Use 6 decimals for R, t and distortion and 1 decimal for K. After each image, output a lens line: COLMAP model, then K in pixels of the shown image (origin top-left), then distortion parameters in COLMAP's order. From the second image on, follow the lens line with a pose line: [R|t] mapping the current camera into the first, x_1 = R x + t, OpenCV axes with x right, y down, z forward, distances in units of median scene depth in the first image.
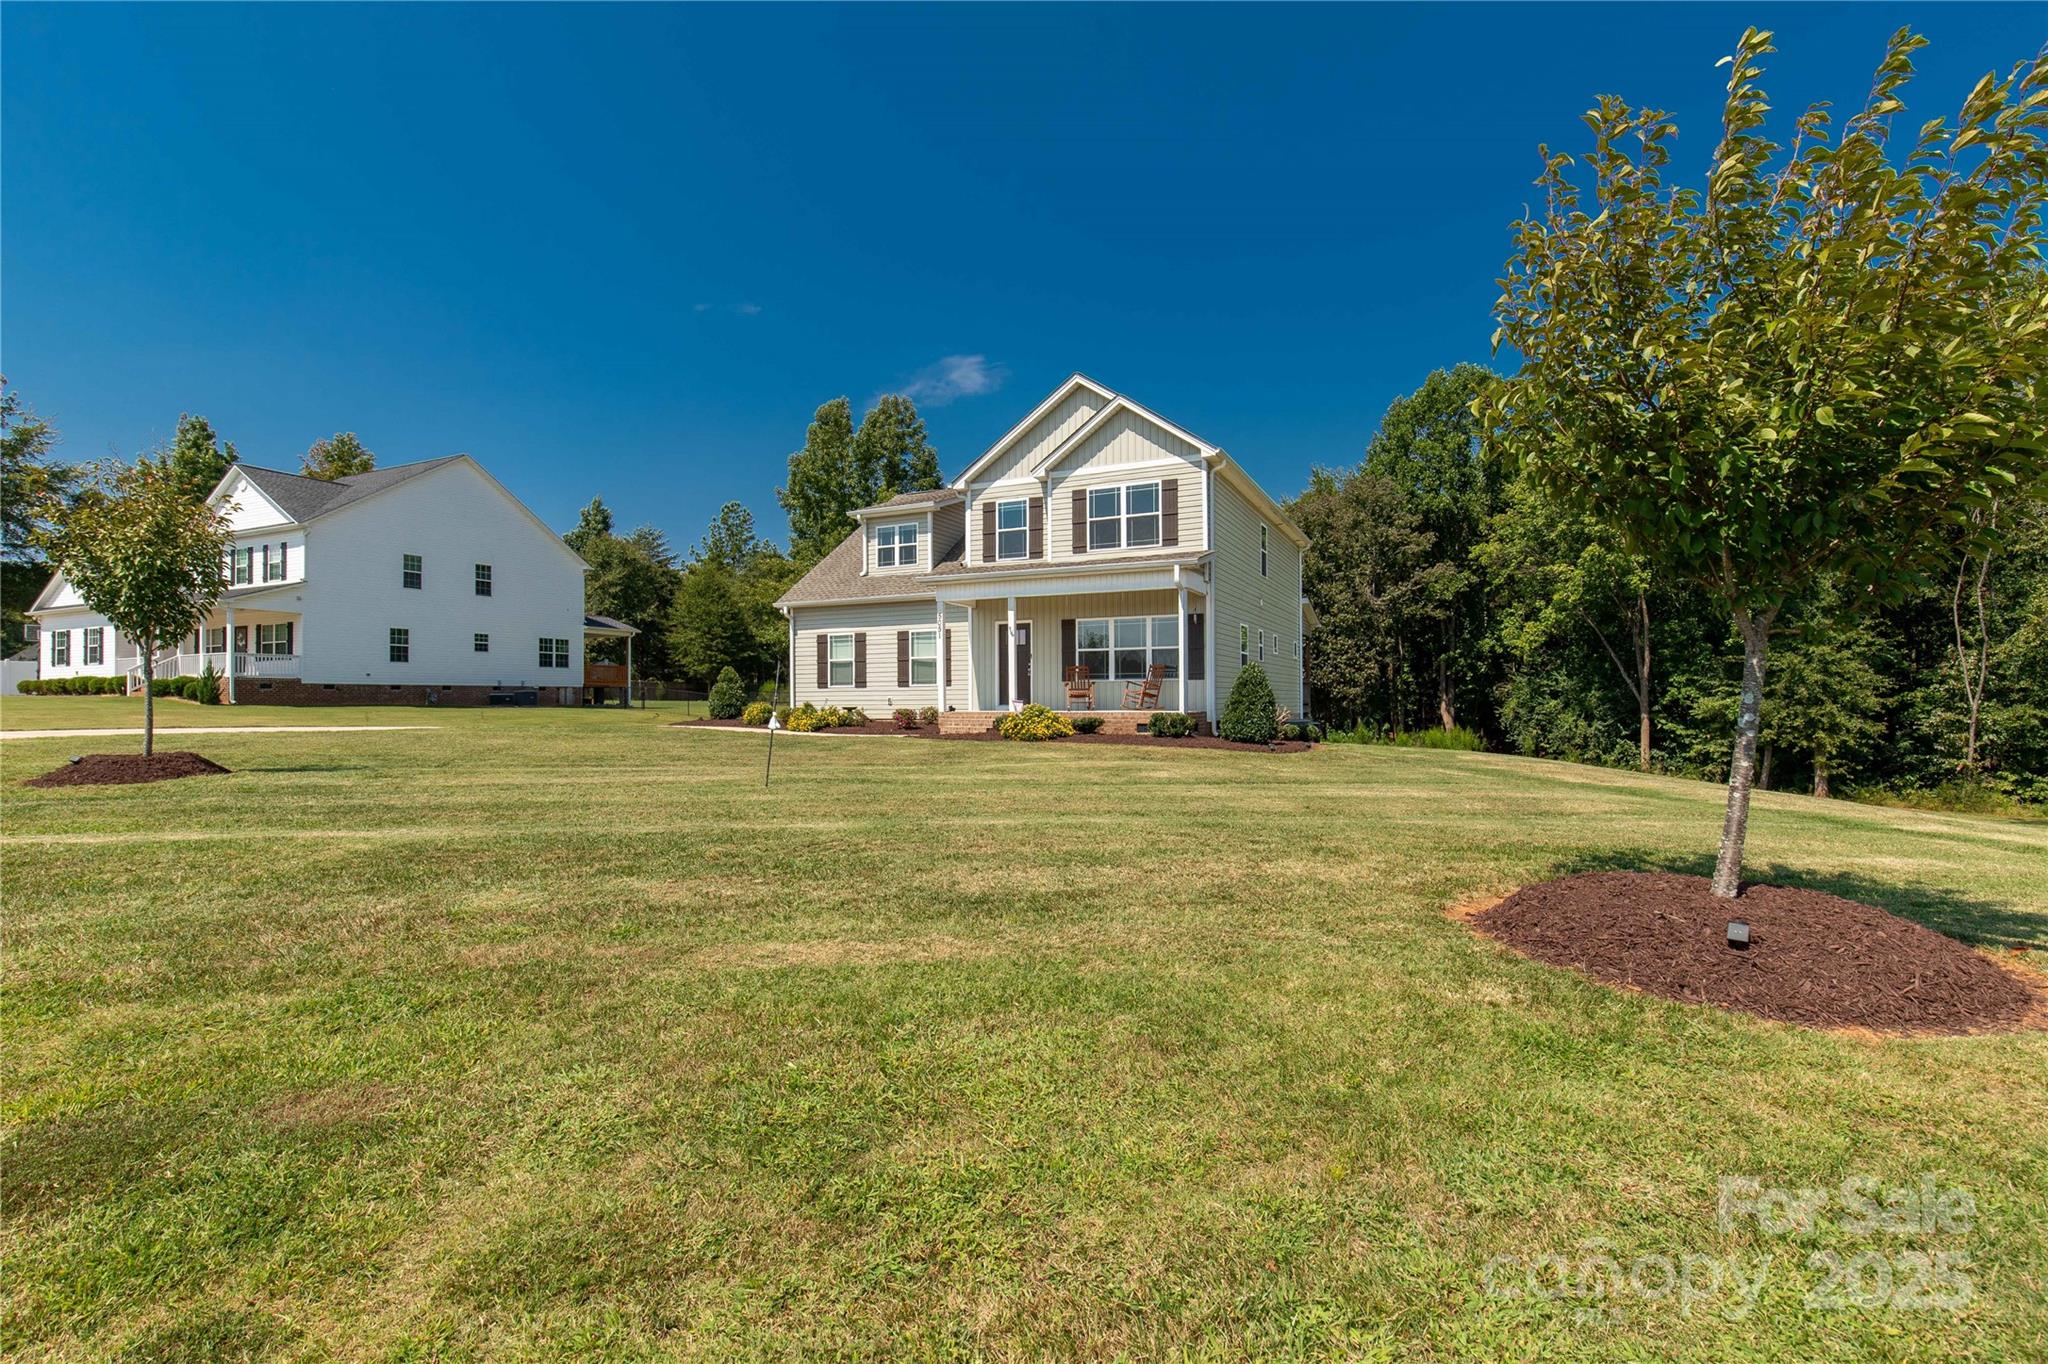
lens RADIAL K [[917.3, 0, 1047.1], [0, 917.3, 689.6], [0, 0, 1]] dist [0.001781, 0.000960]
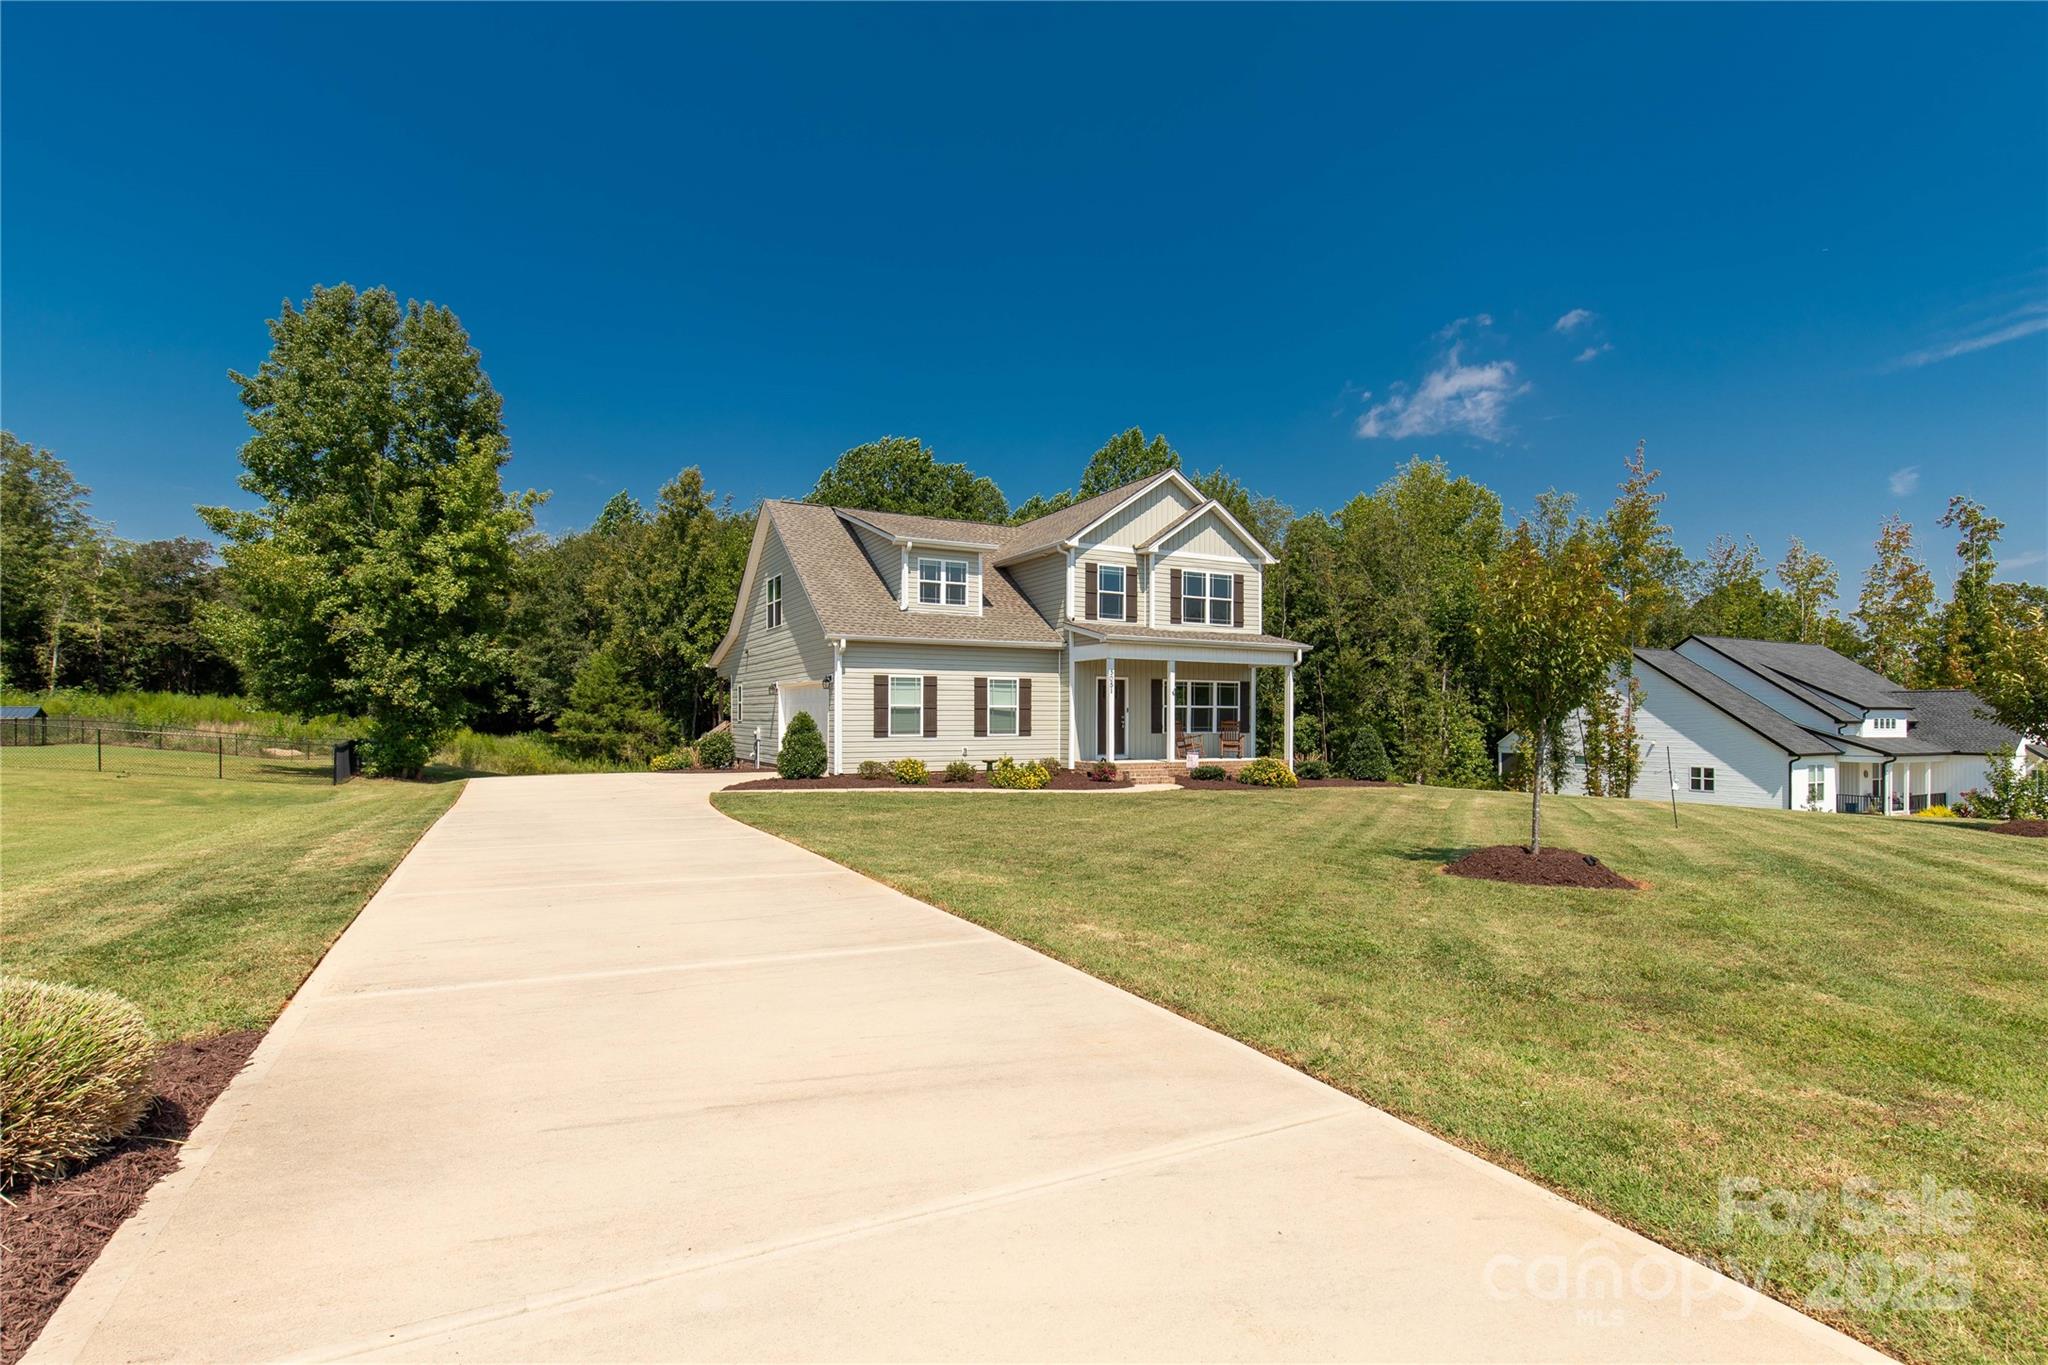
lens RADIAL K [[917.3, 0, 1066.3], [0, 917.3, 700.8], [0, 0, 1]] dist [0.001781, 0.000960]
pose [[0.604818, 0.023273, 0.796024, -0.847624], [-0.015409, 0.999728, -0.017521, -0.024299], [-0.796215, -0.001669, 0.605012, 0.351879]]
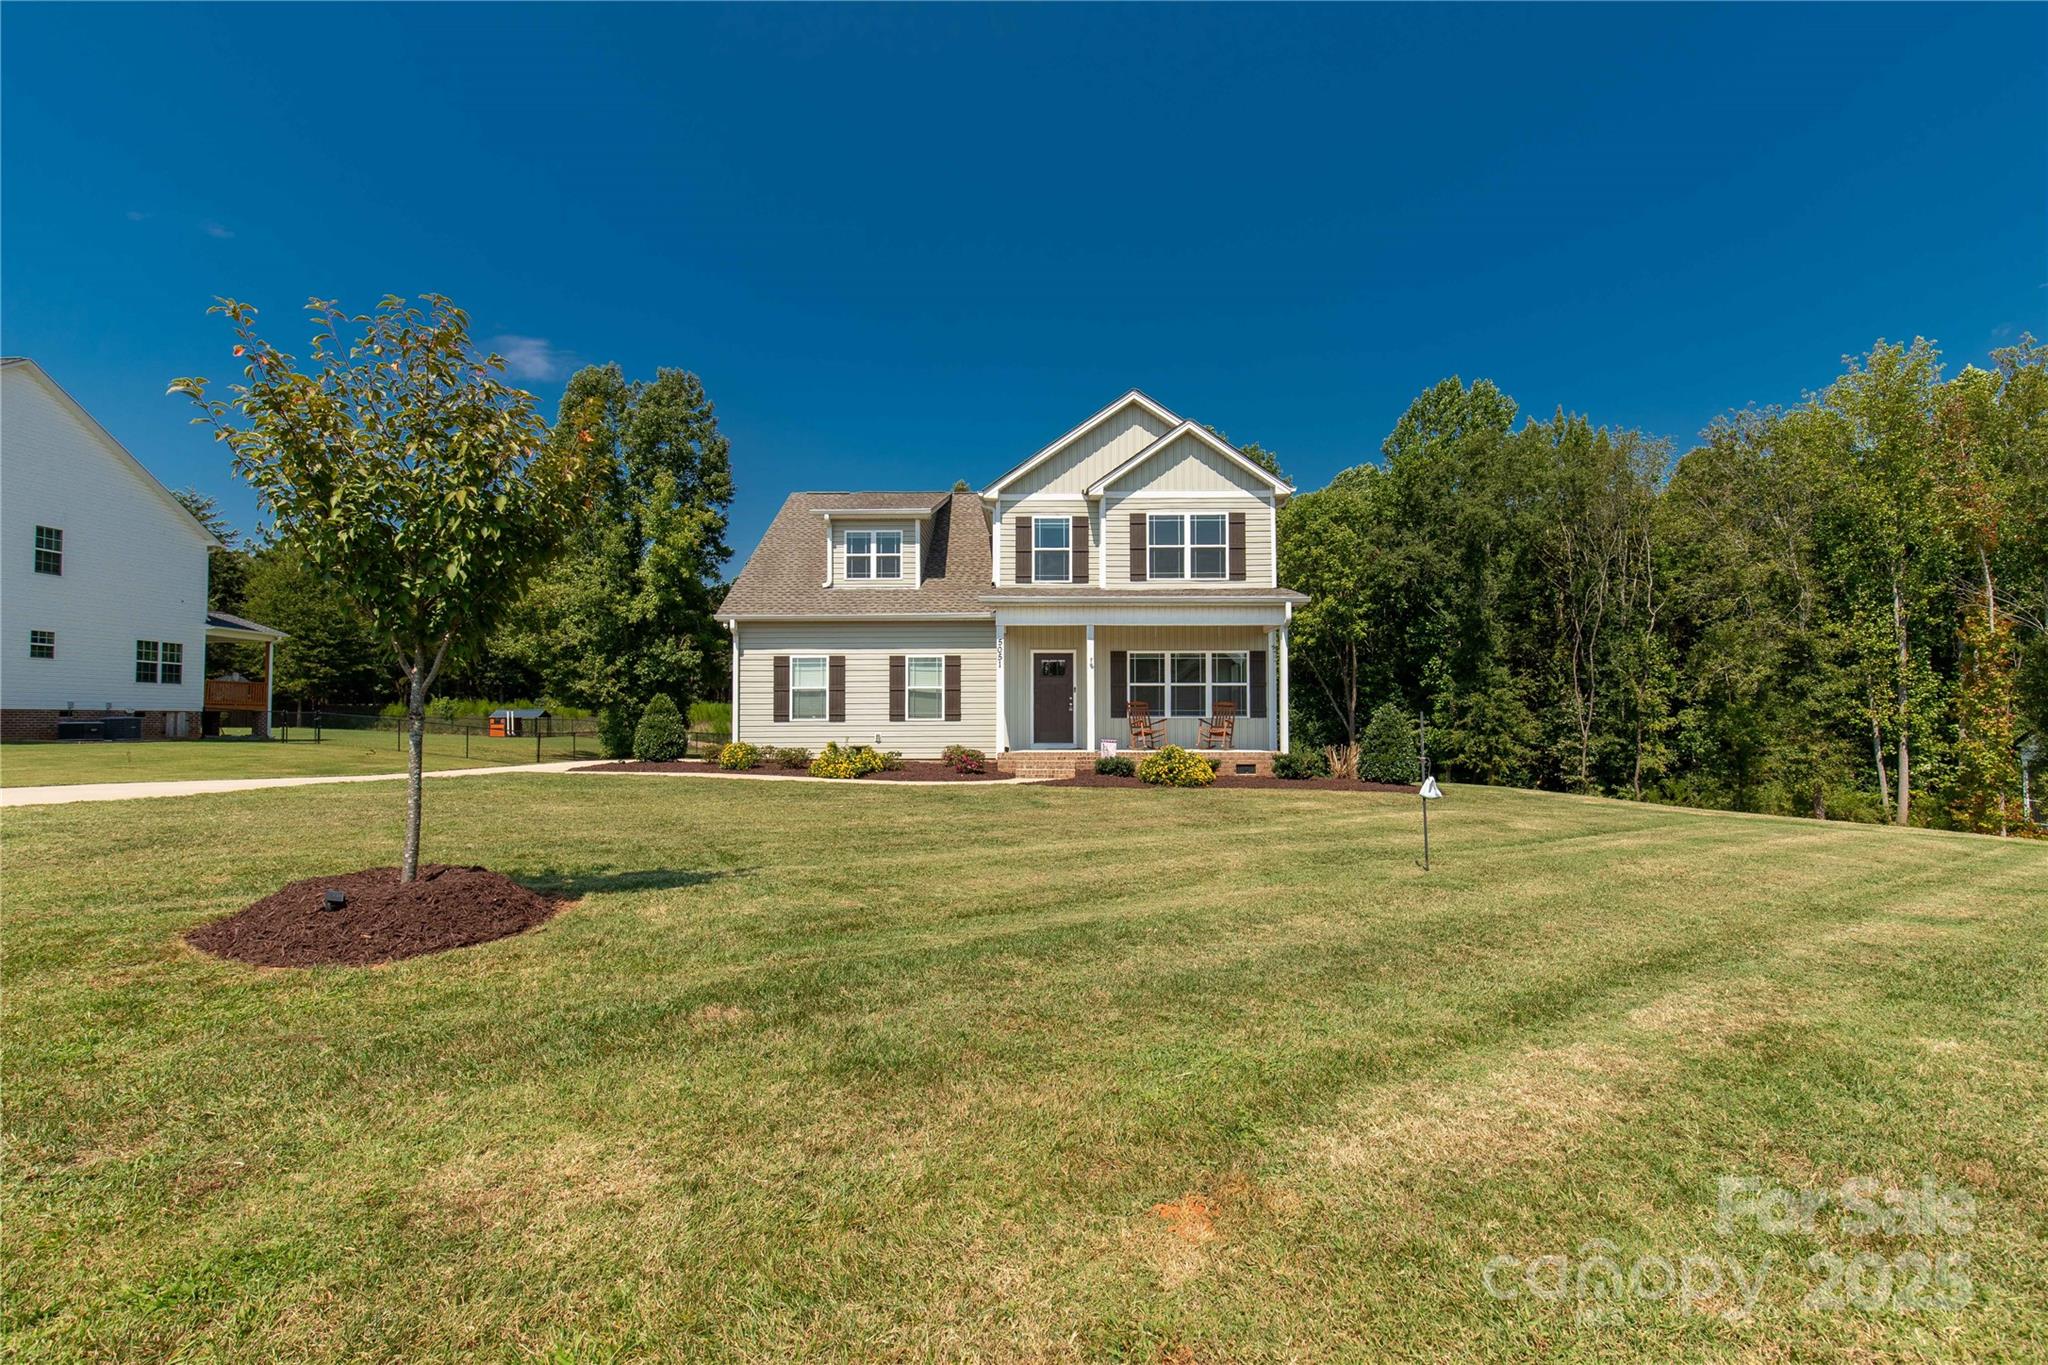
lens RADIAL K [[917.3, 0, 1057.6], [0, 917.3, 694.2], [0, 0, 1]] dist [0.001781, 0.000960]
pose [[0.911695, 0.016298, 0.410545, -0.366957], [-0.007797, 0.999719, -0.022373, -0.009995], [-0.410795, 0.017196, 0.911566, 0.158106]]
